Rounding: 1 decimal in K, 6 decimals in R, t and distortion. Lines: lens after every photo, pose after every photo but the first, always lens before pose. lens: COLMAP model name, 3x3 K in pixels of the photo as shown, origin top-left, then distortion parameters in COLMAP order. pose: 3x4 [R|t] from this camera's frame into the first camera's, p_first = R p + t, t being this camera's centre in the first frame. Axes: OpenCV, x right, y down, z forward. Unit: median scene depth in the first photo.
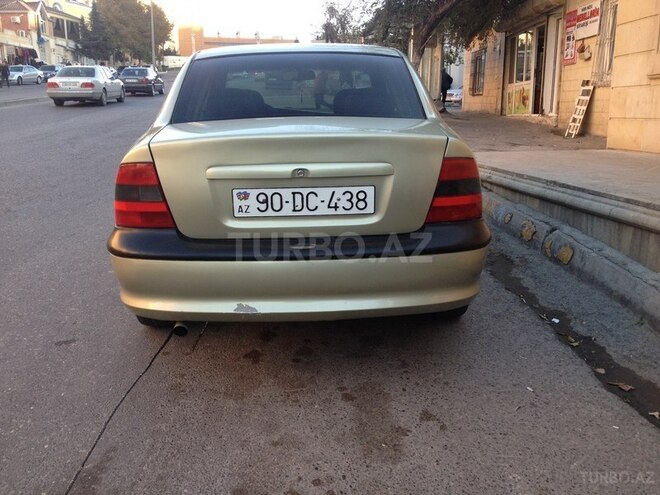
lens RADIAL K [[629.4, 0, 320.9], [0, 629.4, 218.9], [0, 0, 1]] dist [0.135909, -0.290792]
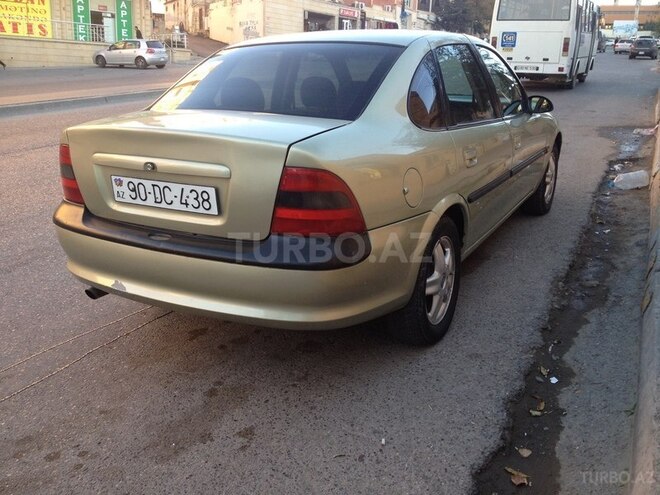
lens RADIAL K [[629.4, 0, 320.9], [0, 629.4, 218.9], [0, 0, 1]] dist [0.135909, -0.290792]
pose [[0.855298, 0.141320, -0.498492, 0.692502], [-0.120110, 0.989956, 0.074566, -0.093264], [0.504023, -0.003902, 0.863681, 0.227658]]
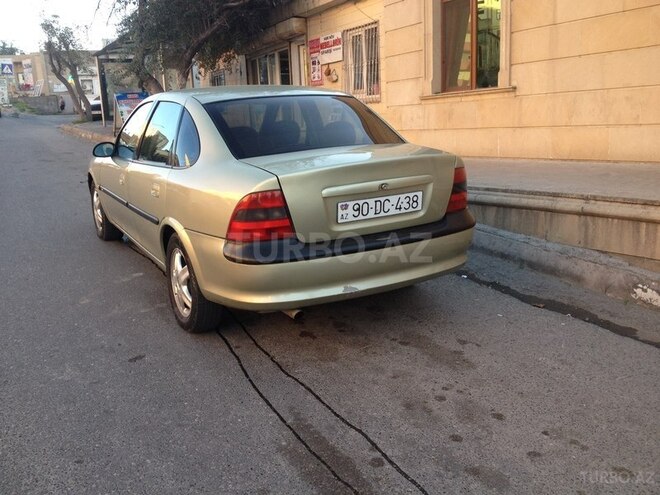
lens RADIAL K [[629.4, 0, 320.9], [0, 629.4, 218.9], [0, 0, 1]] dist [0.135909, -0.290792]
pose [[0.892446, -0.110801, 0.437337, -0.742662], [0.119688, 0.992785, 0.007284, -0.025797], [-0.434989, 0.045843, 0.899268, -0.203191]]
